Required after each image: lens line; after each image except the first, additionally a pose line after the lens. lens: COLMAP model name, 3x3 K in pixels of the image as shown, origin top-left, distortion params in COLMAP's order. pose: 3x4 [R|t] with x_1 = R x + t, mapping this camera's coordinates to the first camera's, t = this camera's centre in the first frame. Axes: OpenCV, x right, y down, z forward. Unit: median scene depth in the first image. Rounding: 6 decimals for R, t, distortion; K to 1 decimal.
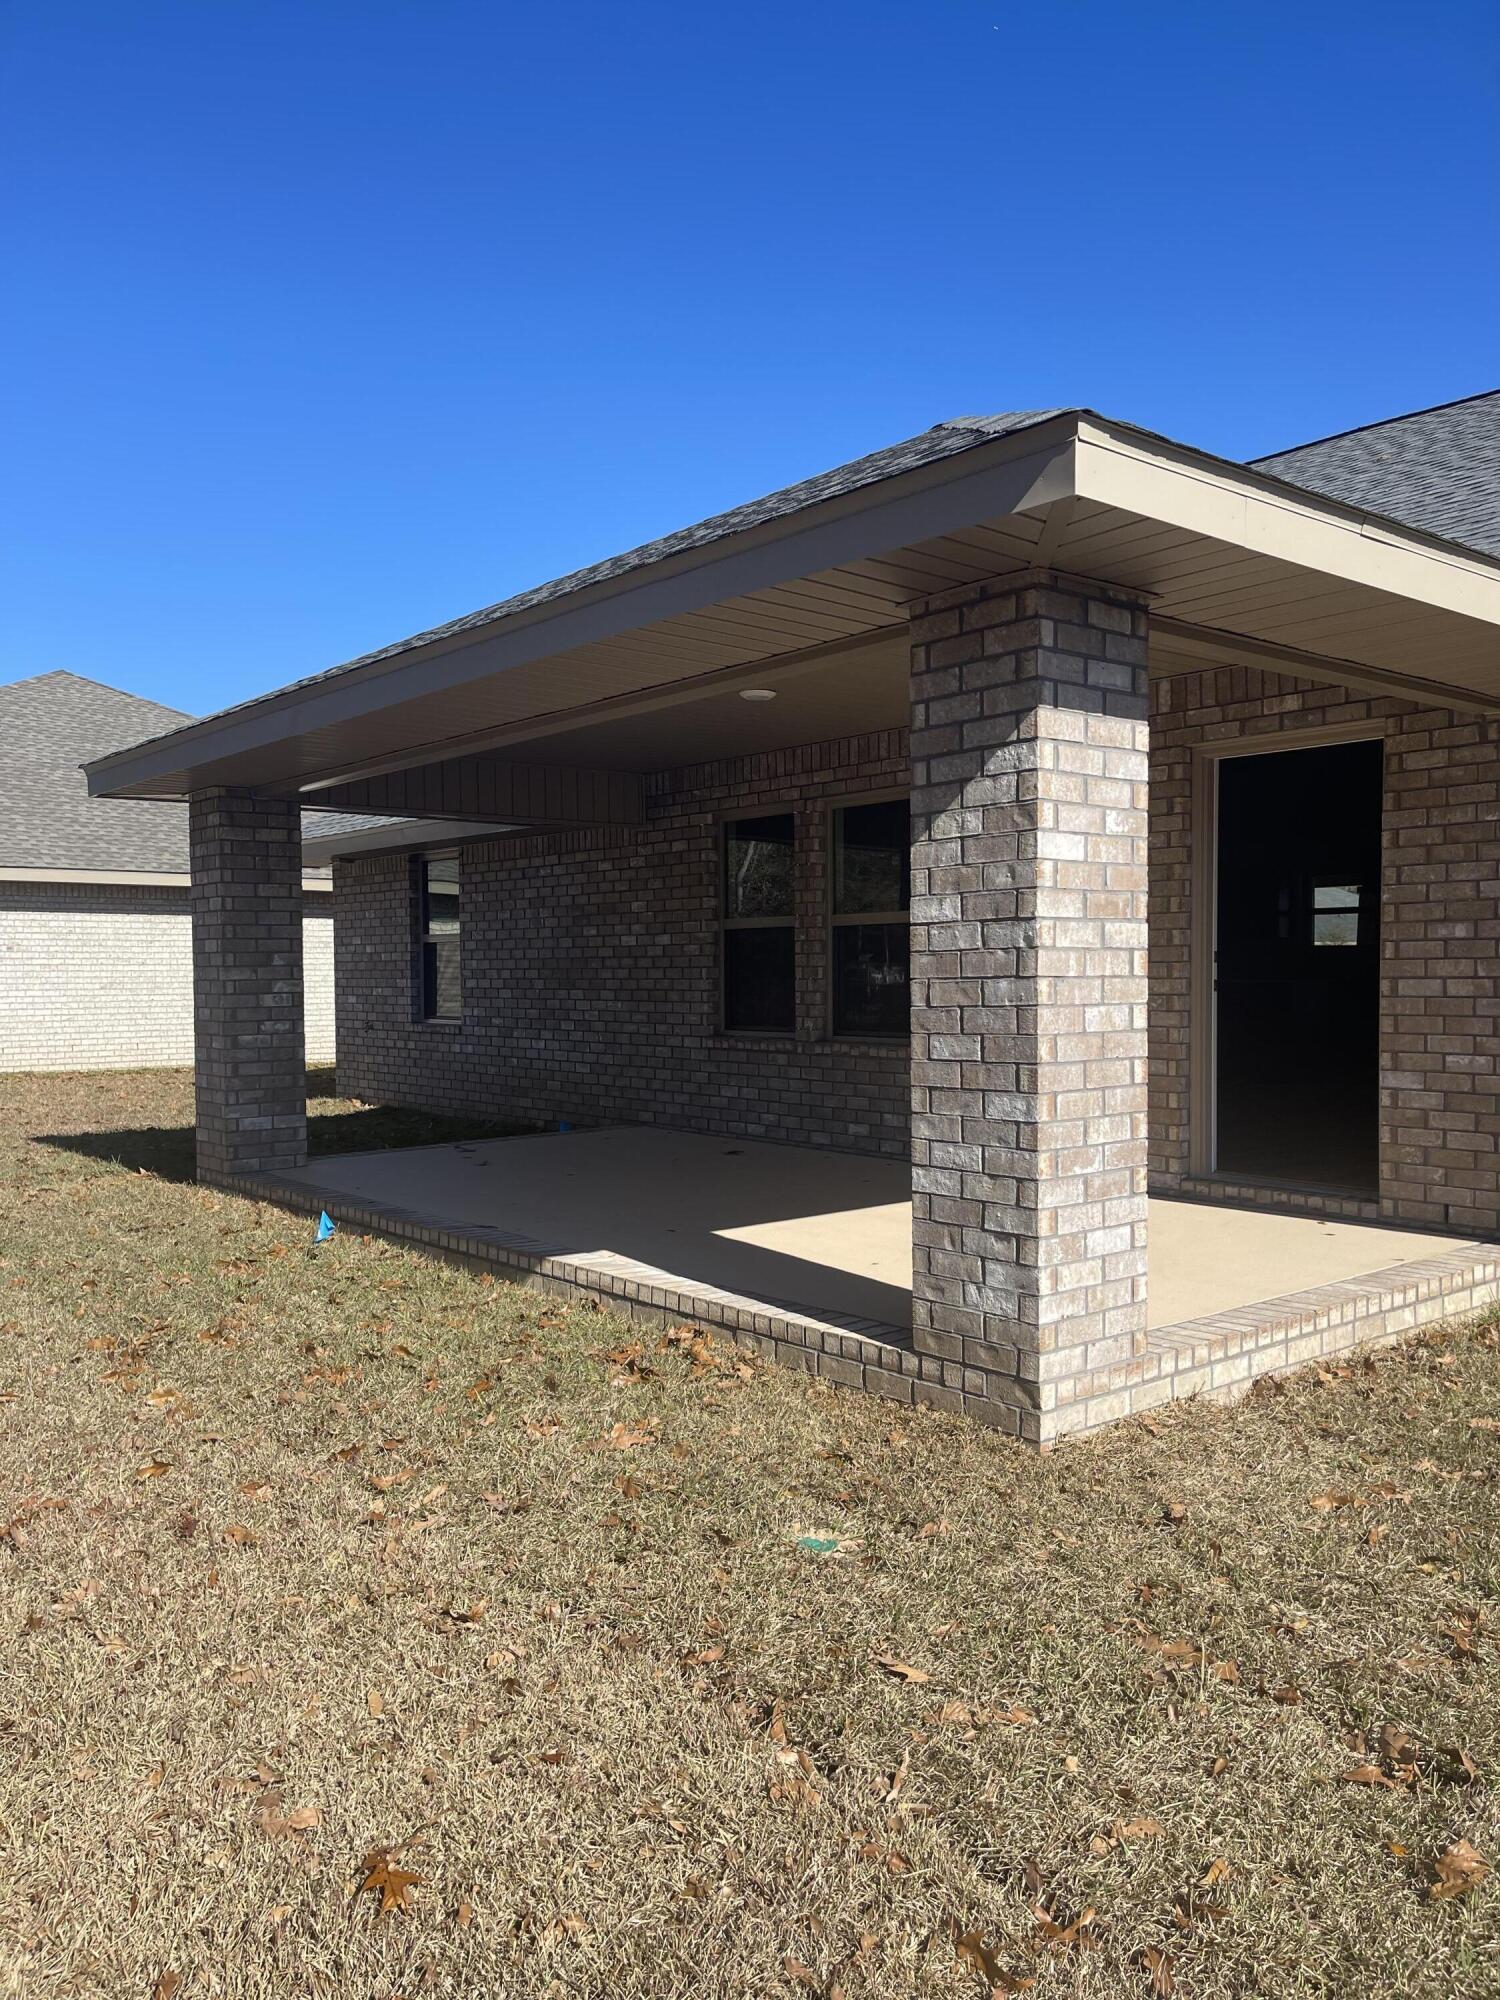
lens RADIAL K [[1500.8, 0, 757.1], [0, 1500.8, 994.3], [0, 0, 1]] dist [0.051903, -0.048880]
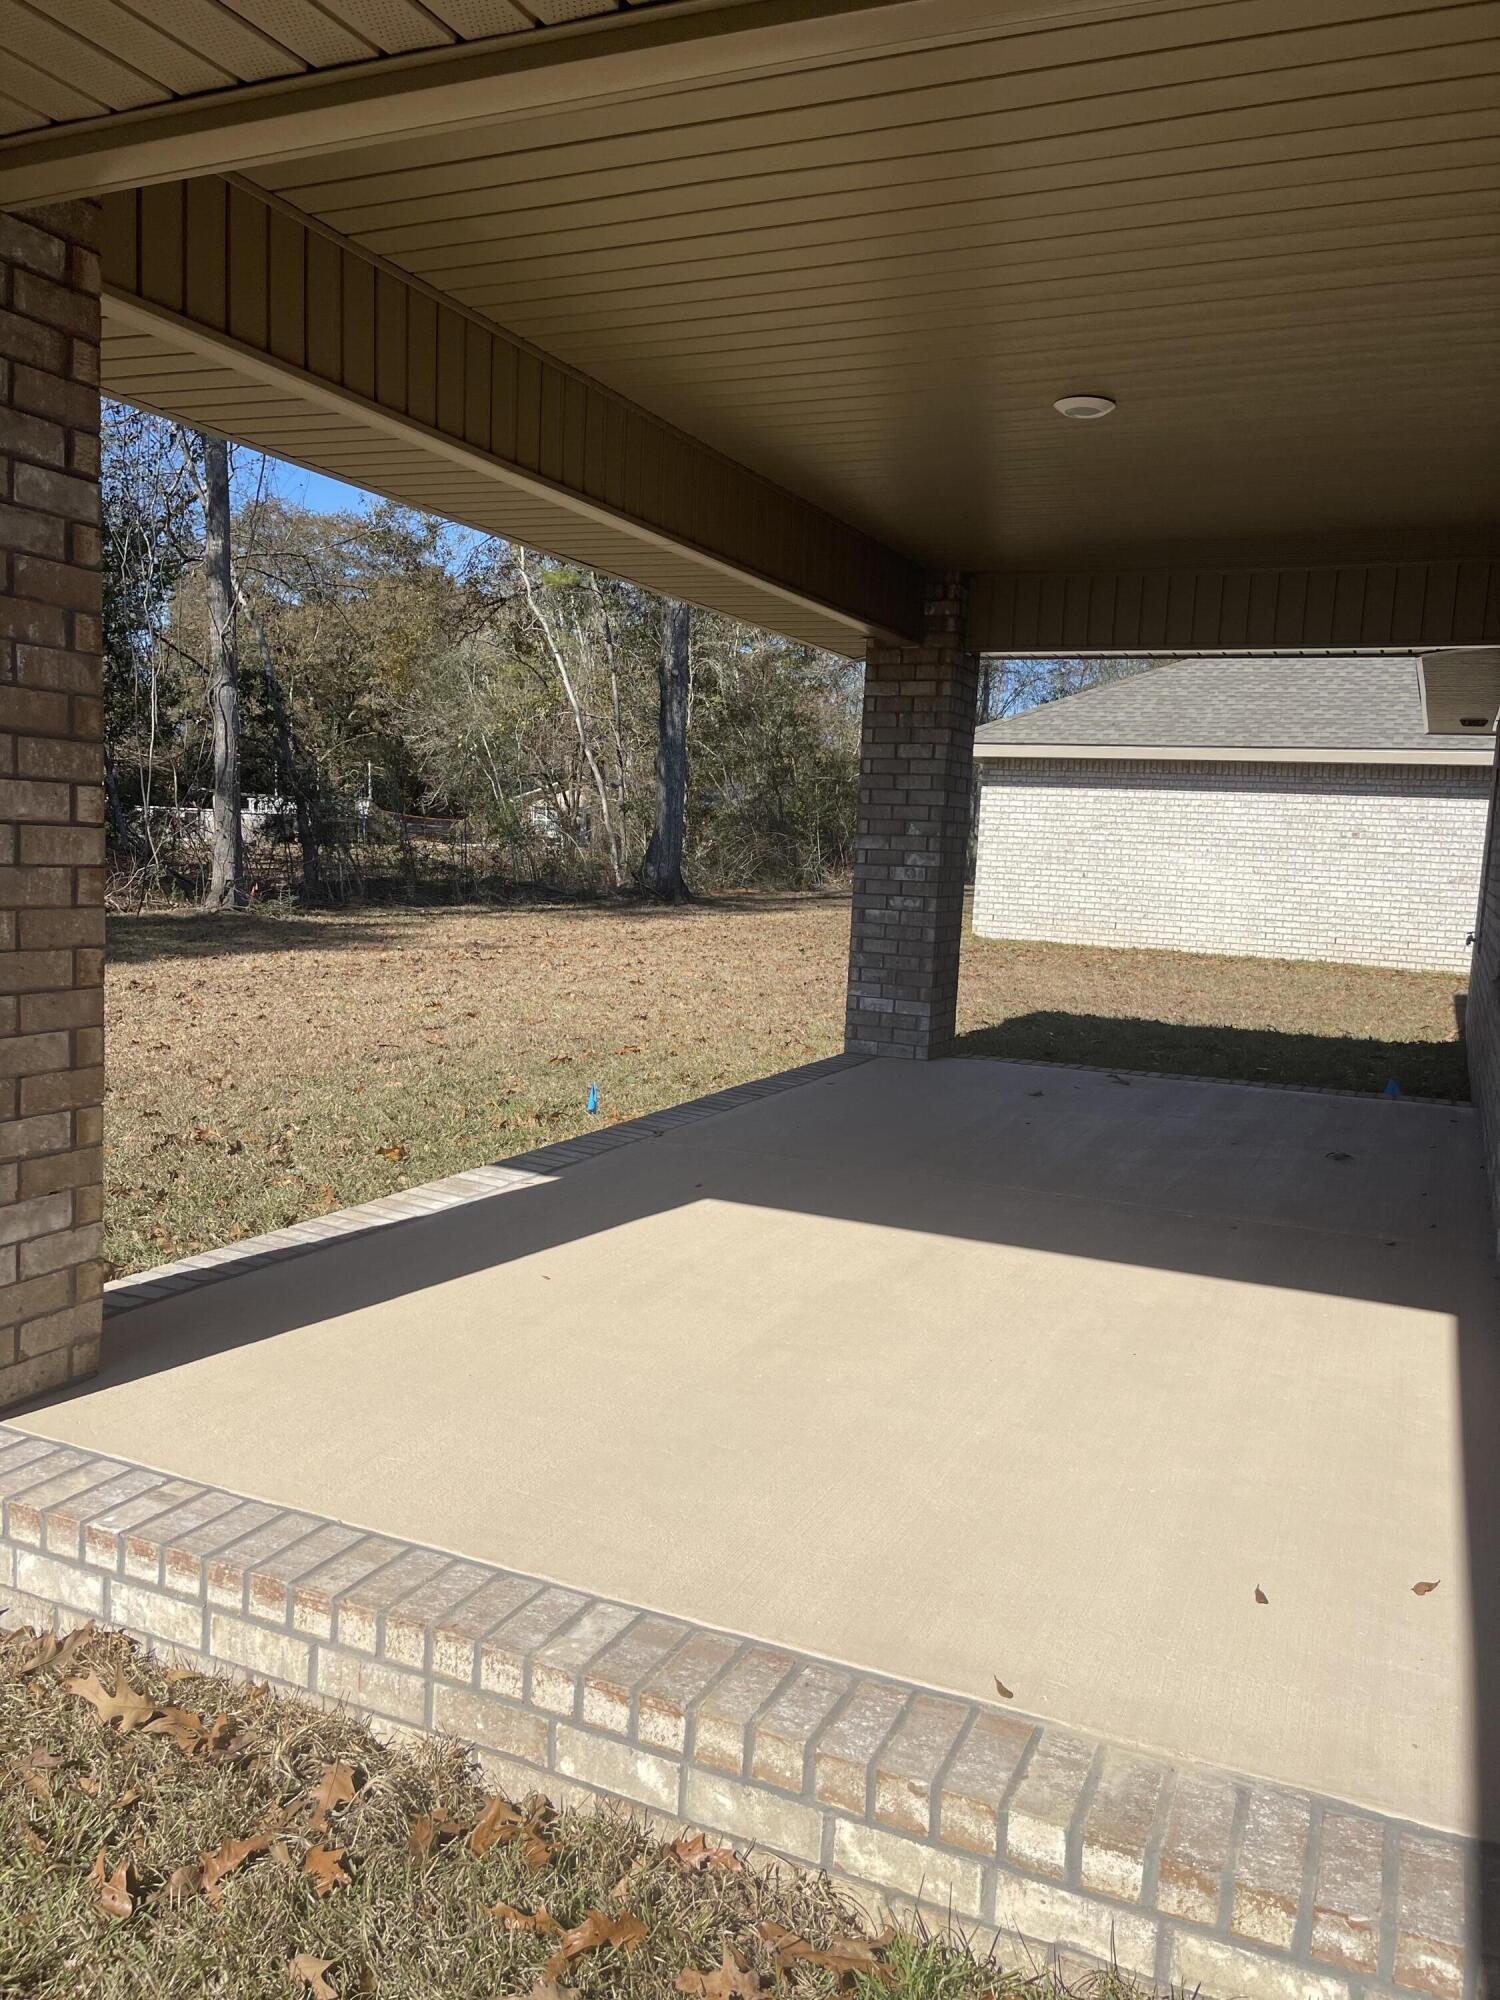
lens RADIAL K [[1500.8, 0, 755.9], [0, 1500.8, 1008.1], [0, 0, 1]] dist [0.051903, -0.048880]
pose [[0.434548, 0.129675, -0.891265, 0.460276], [-0.063710, 0.991528, 0.113200, -0.012521], [0.898393, 0.007592, 0.439127, 0.525256]]
